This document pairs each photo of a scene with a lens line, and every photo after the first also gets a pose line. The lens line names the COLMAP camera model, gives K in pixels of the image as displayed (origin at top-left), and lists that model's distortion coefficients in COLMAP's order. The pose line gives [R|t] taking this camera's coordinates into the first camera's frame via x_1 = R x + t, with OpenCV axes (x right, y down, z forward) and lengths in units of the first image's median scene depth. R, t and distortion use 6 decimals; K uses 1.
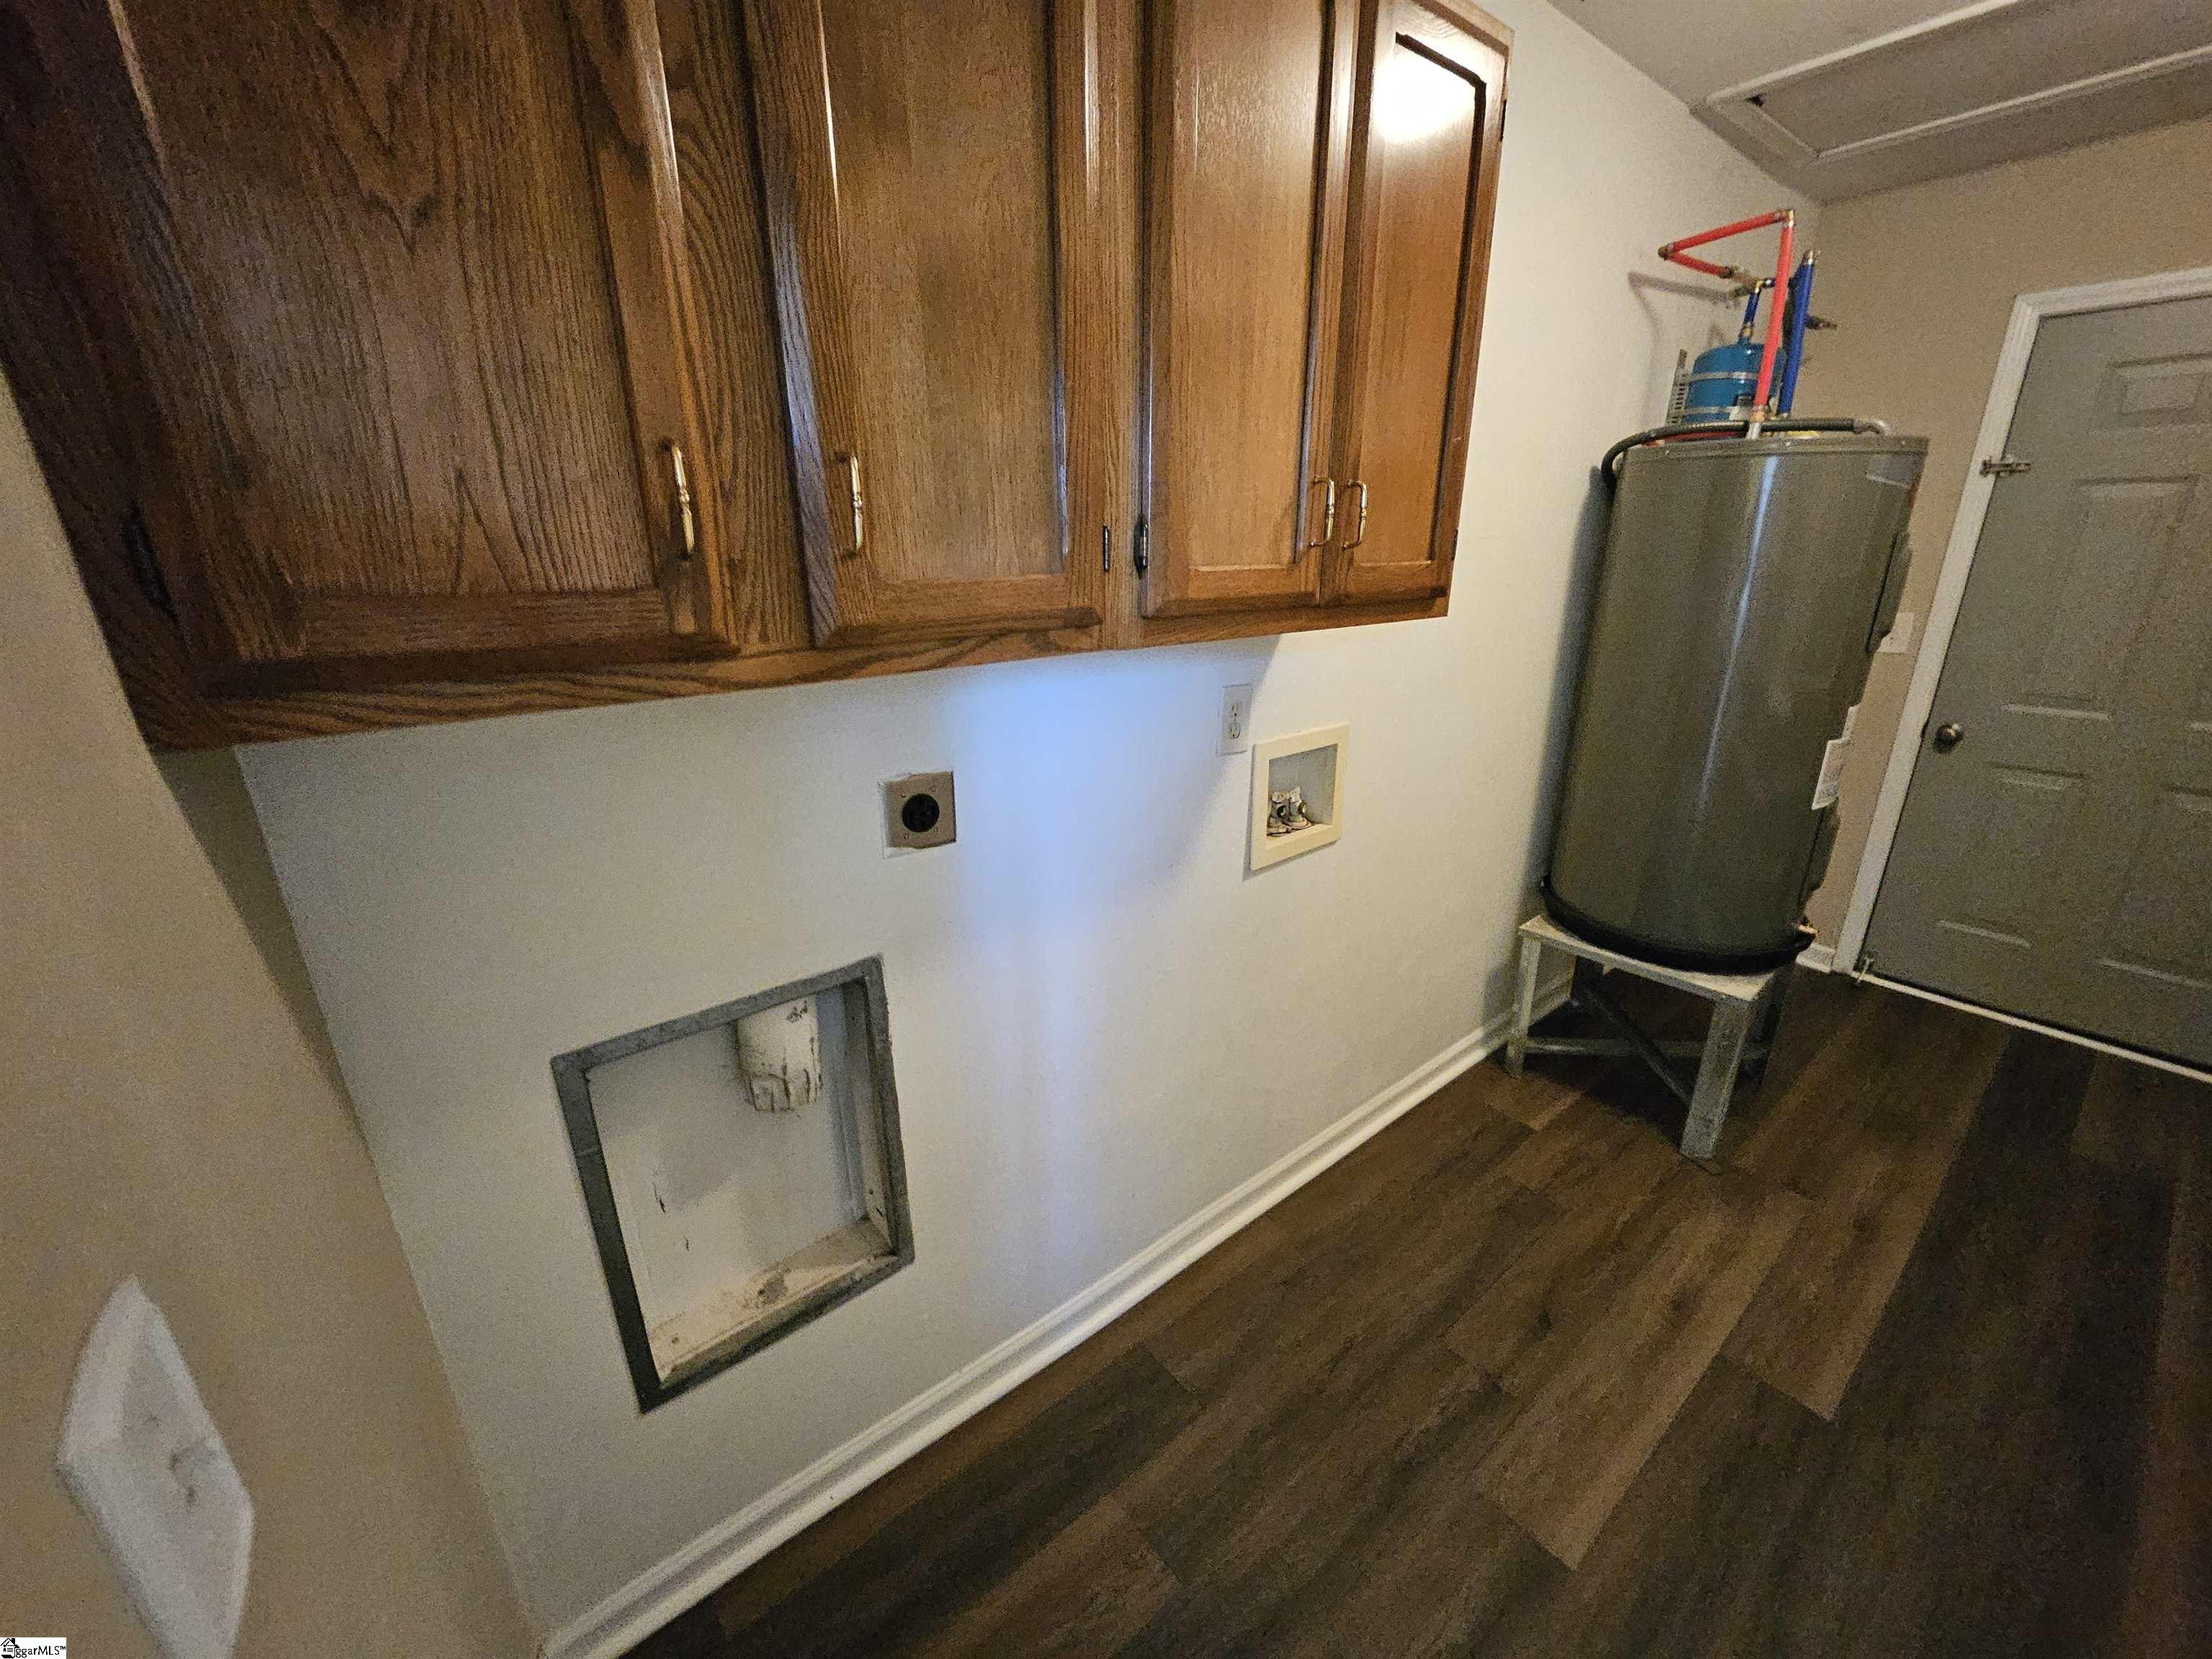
lens RADIAL K [[875.9, 0, 1111.6], [0, 875.9, 825.0], [0, 0, 1]] dist [-0.004461, 0.001764]
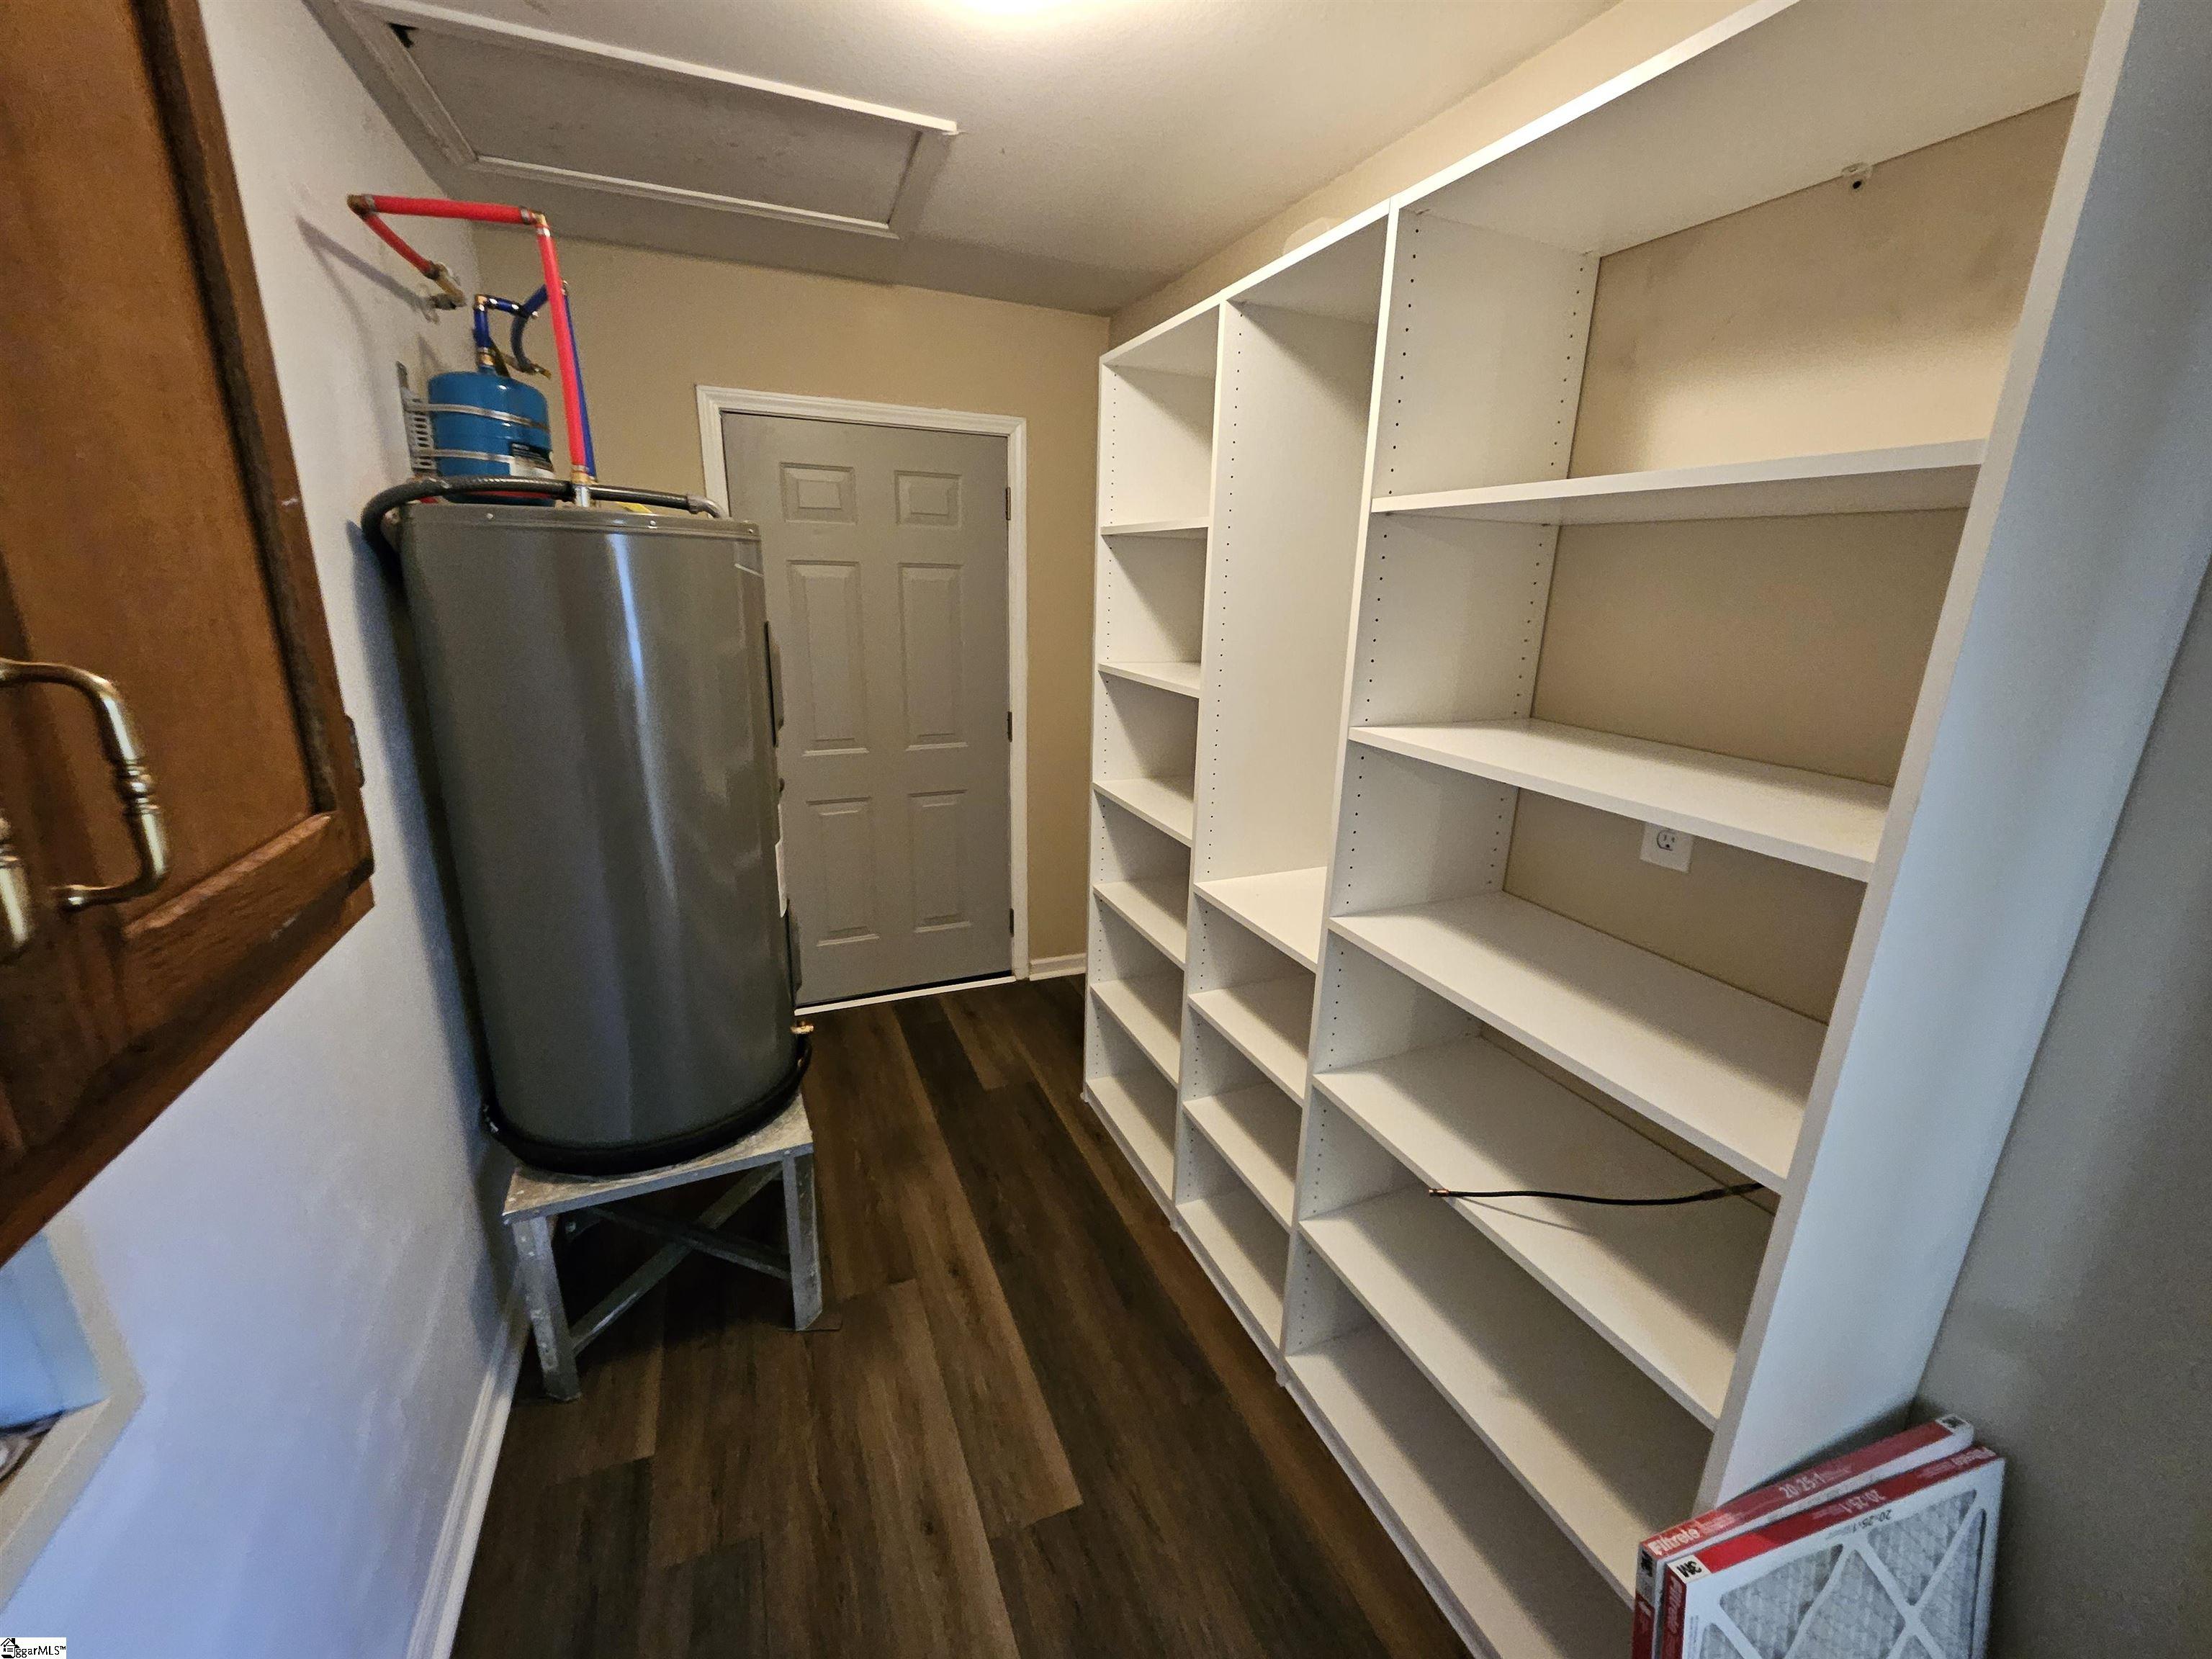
lens RADIAL K [[875.9, 0, 1097.8], [0, 875.9, 825.1], [0, 0, 1]] dist [-0.004461, 0.001764]
pose [[0.280186, -0.250258, 0.926751, 0.062117], [0.279256, 0.944916, 0.170735, -0.161943], [-0.918429, 0.210963, 0.334639, 0.342086]]
